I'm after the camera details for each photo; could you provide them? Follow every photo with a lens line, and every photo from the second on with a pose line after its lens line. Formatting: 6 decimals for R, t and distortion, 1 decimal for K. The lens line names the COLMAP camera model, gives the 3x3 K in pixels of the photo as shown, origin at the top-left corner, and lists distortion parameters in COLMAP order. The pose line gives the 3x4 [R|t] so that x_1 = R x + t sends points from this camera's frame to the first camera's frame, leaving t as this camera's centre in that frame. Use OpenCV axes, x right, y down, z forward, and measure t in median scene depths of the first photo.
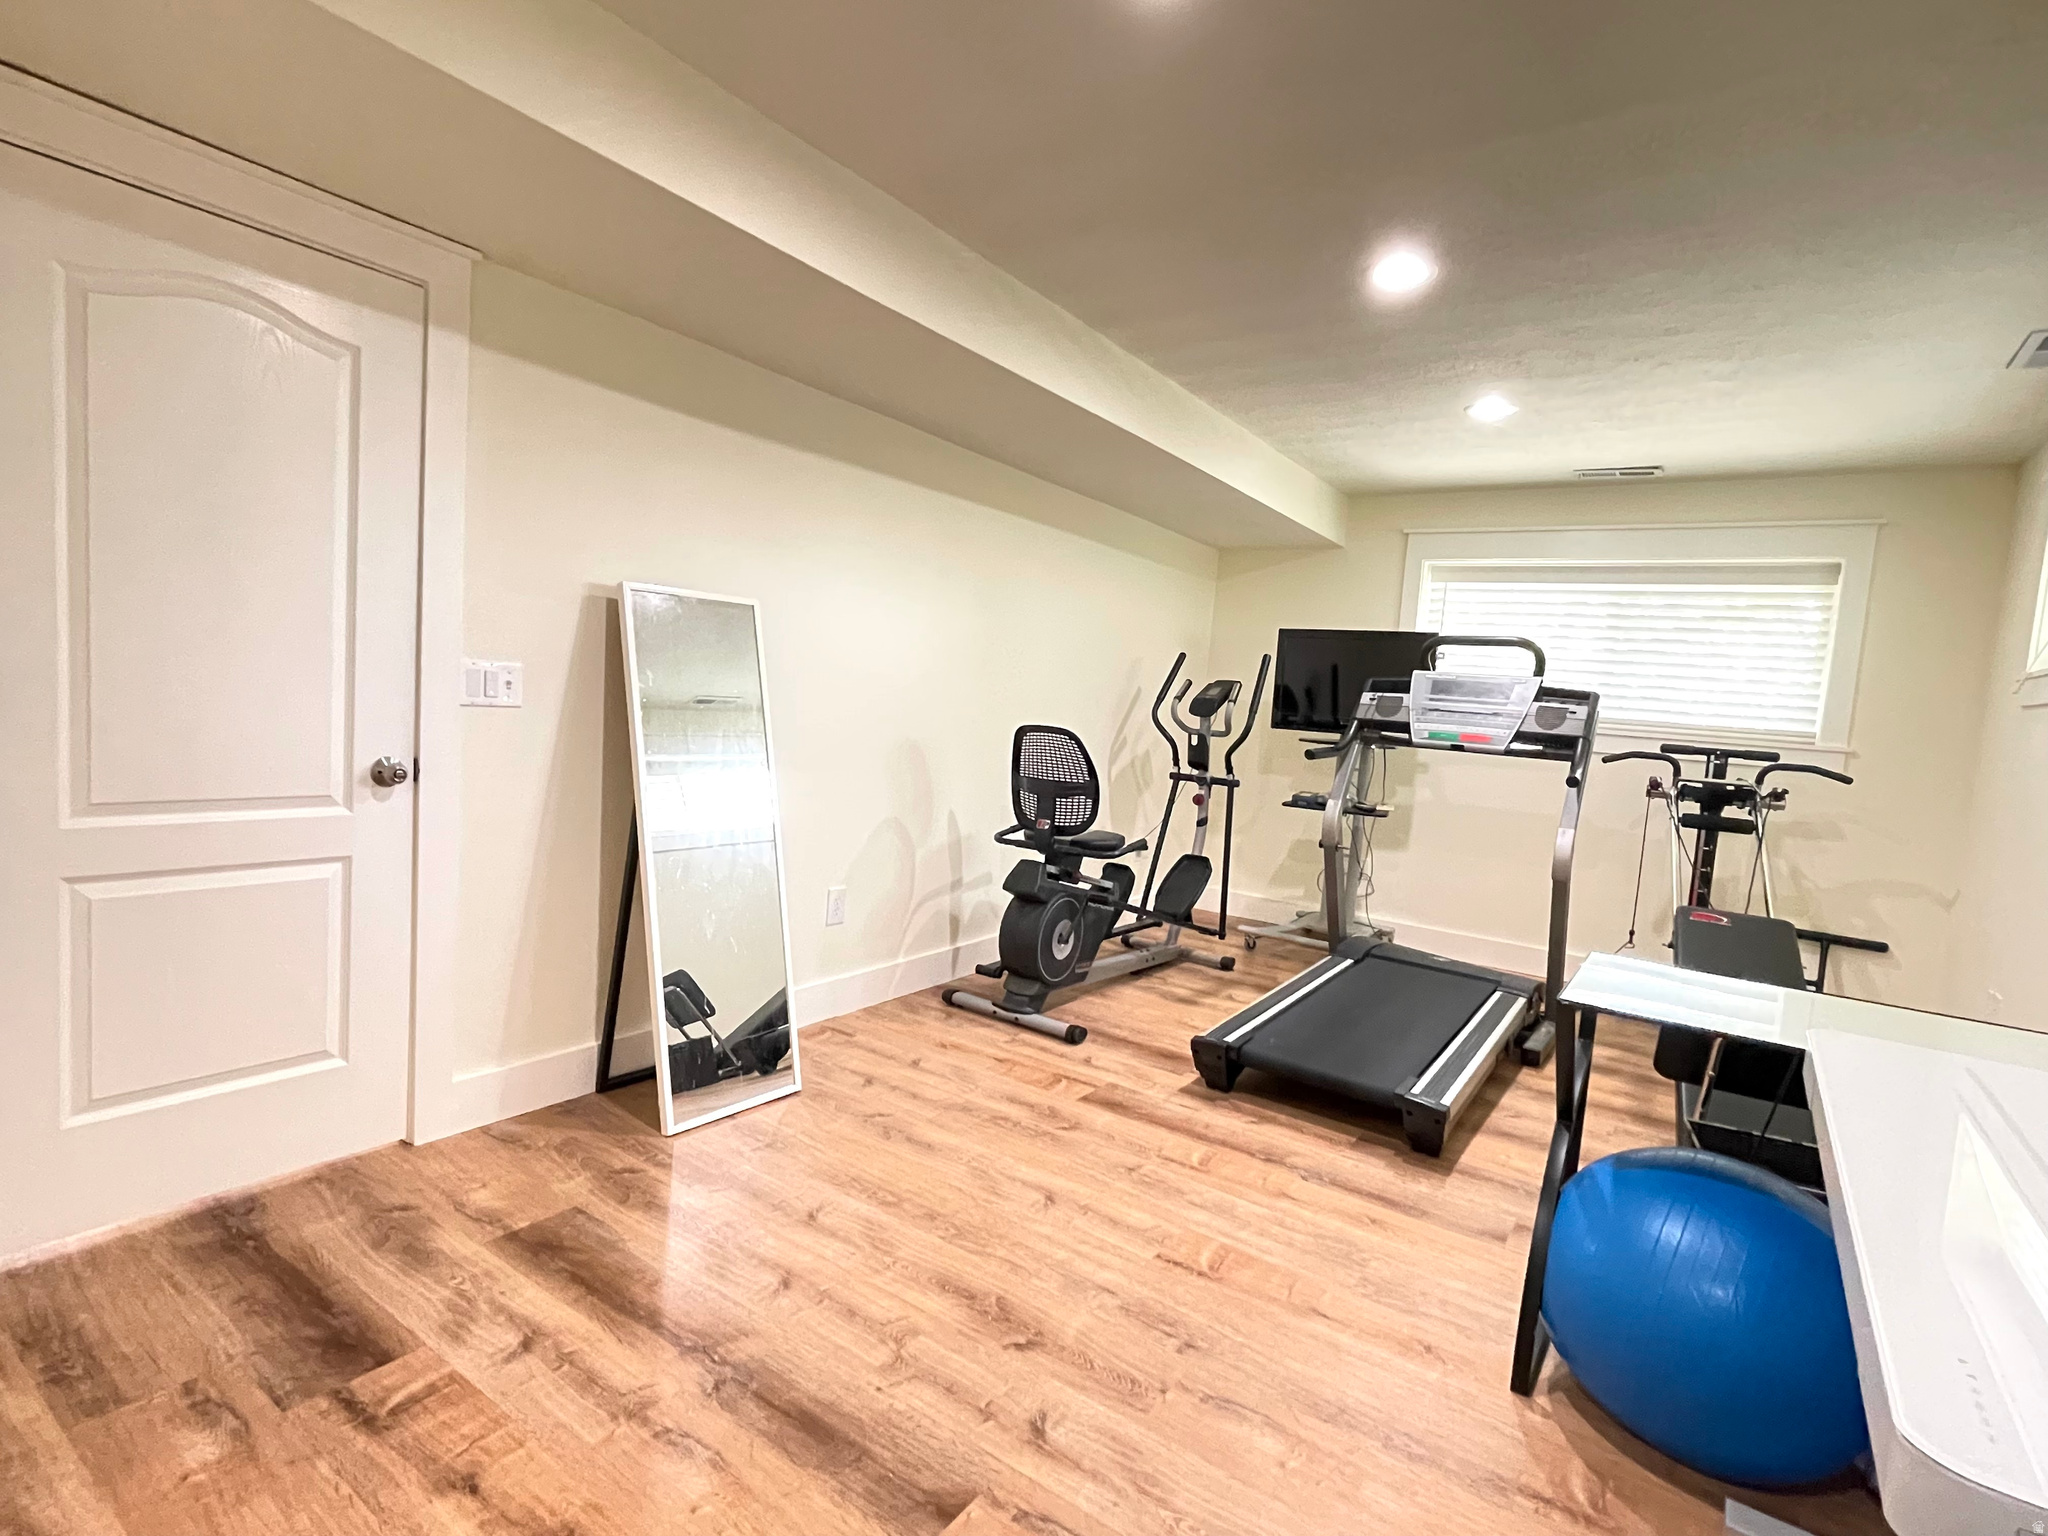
lens RADIAL K [[1019.3, 0, 1017.3], [0, 1019.3, 771.4], [0, 0, 1]] dist [-0.005903, -0.000645]
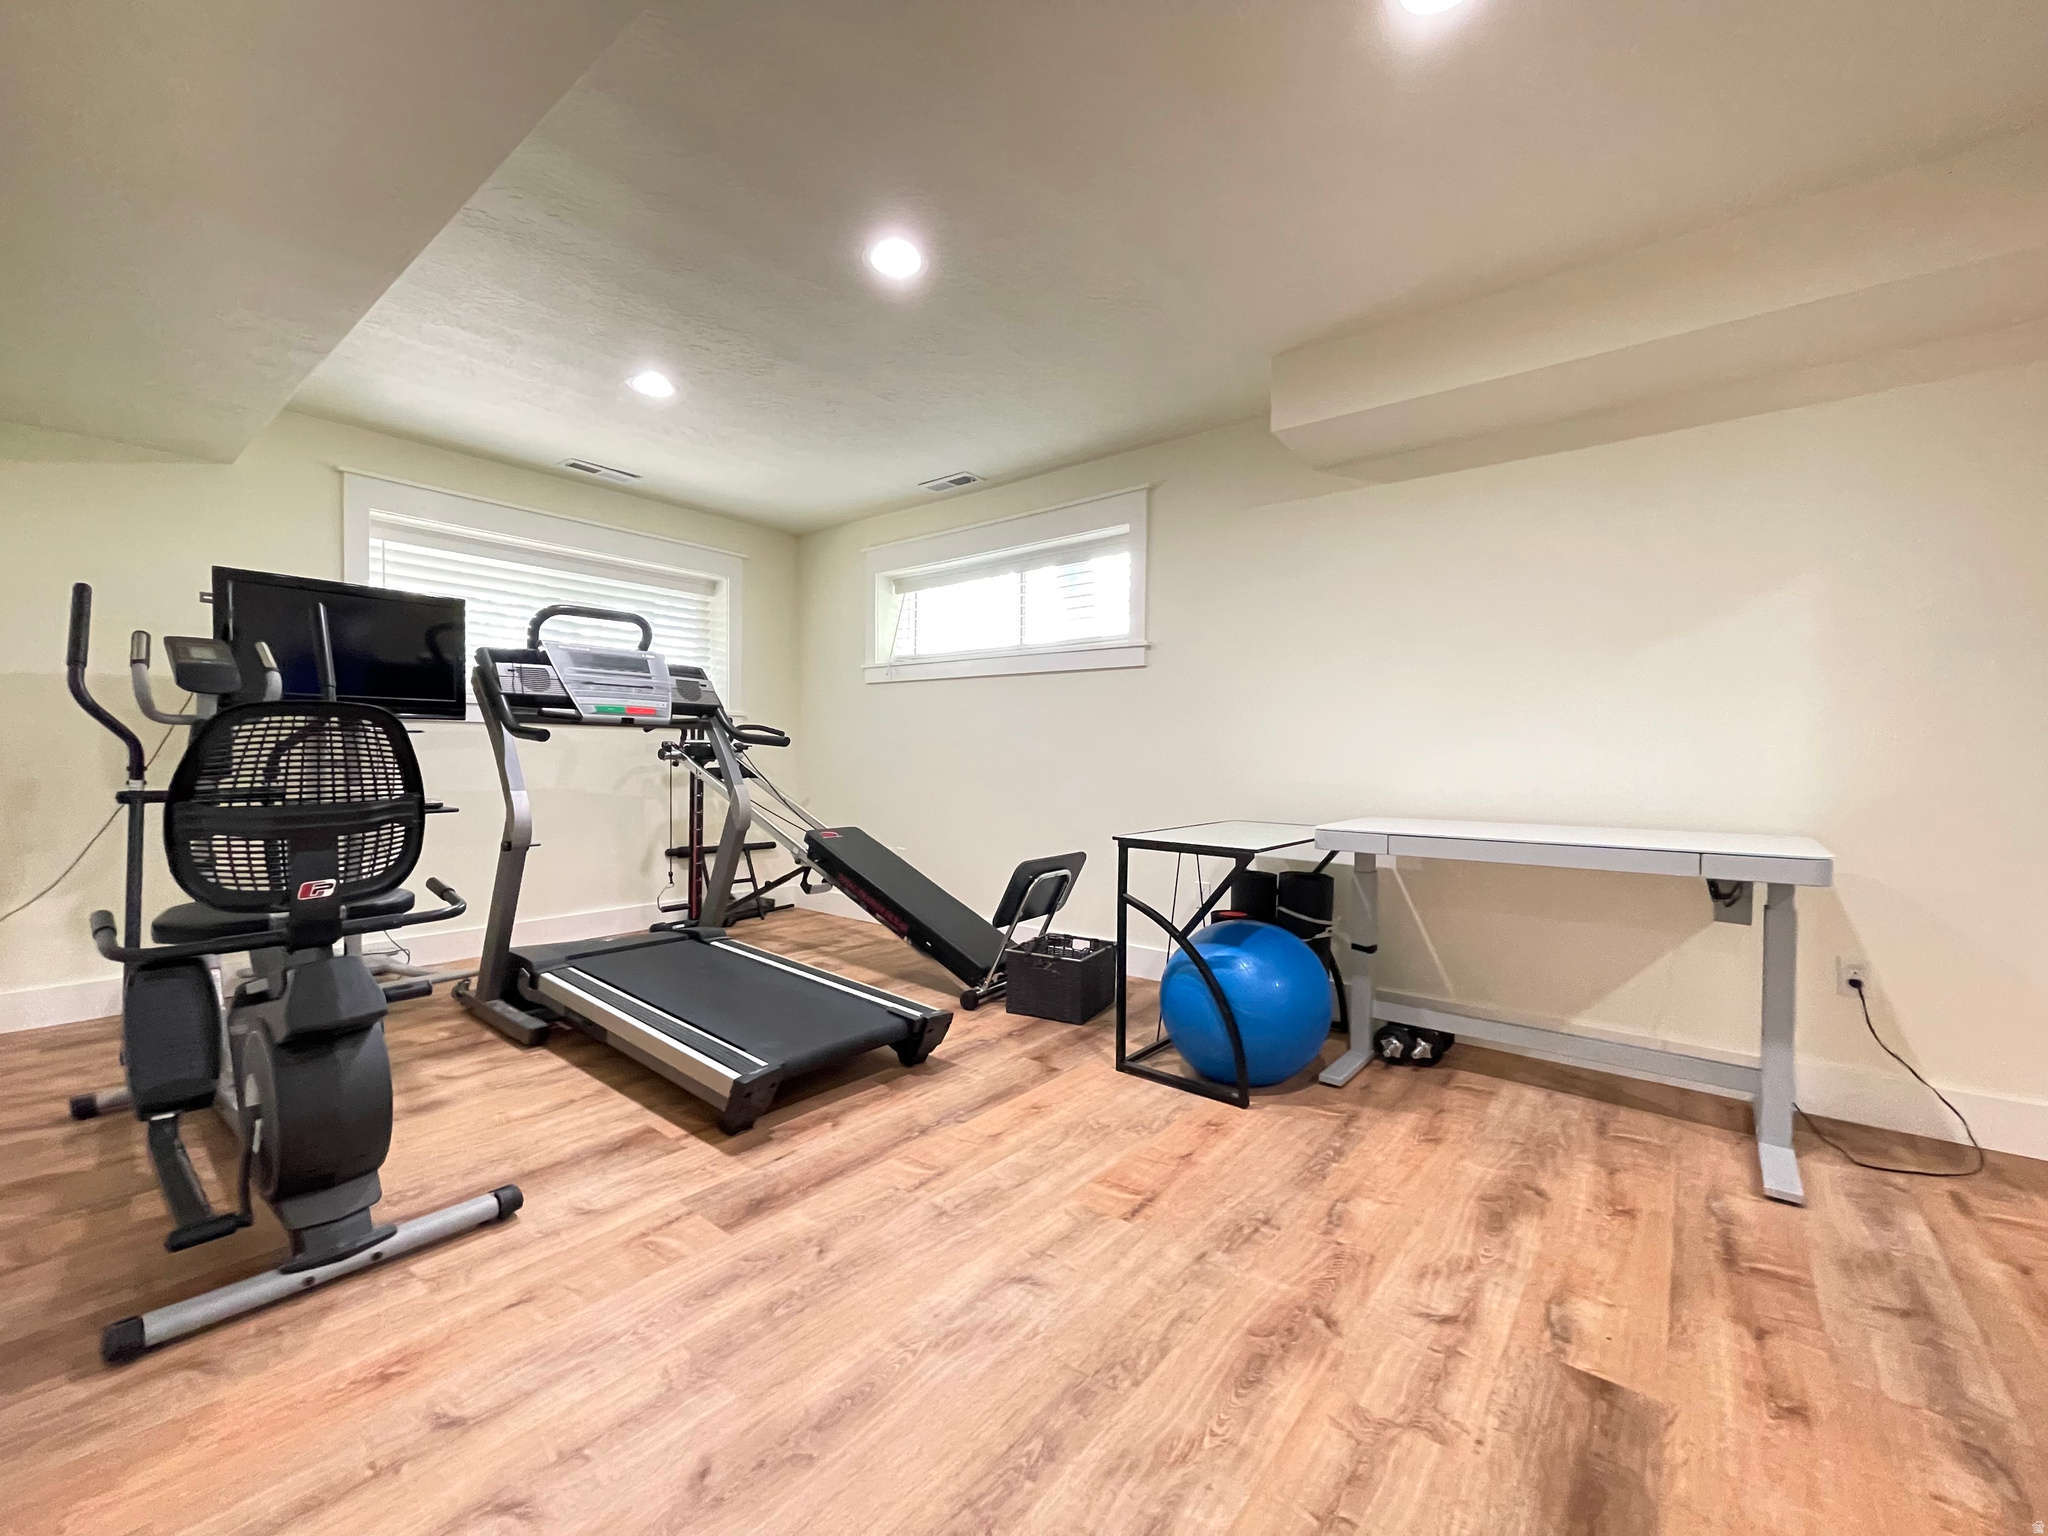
lens RADIAL K [[839.2, 0, 1017.3], [0, 839.2, 767.6], [0, 0, 1]] dist [0.000469, 0.000543]
pose [[0.067397, -0.090107, 0.993649, -0.483320], [0.073261, 0.993672, 0.085139, -0.027126], [-0.995033, 0.067057, 0.073572, 0.770009]]
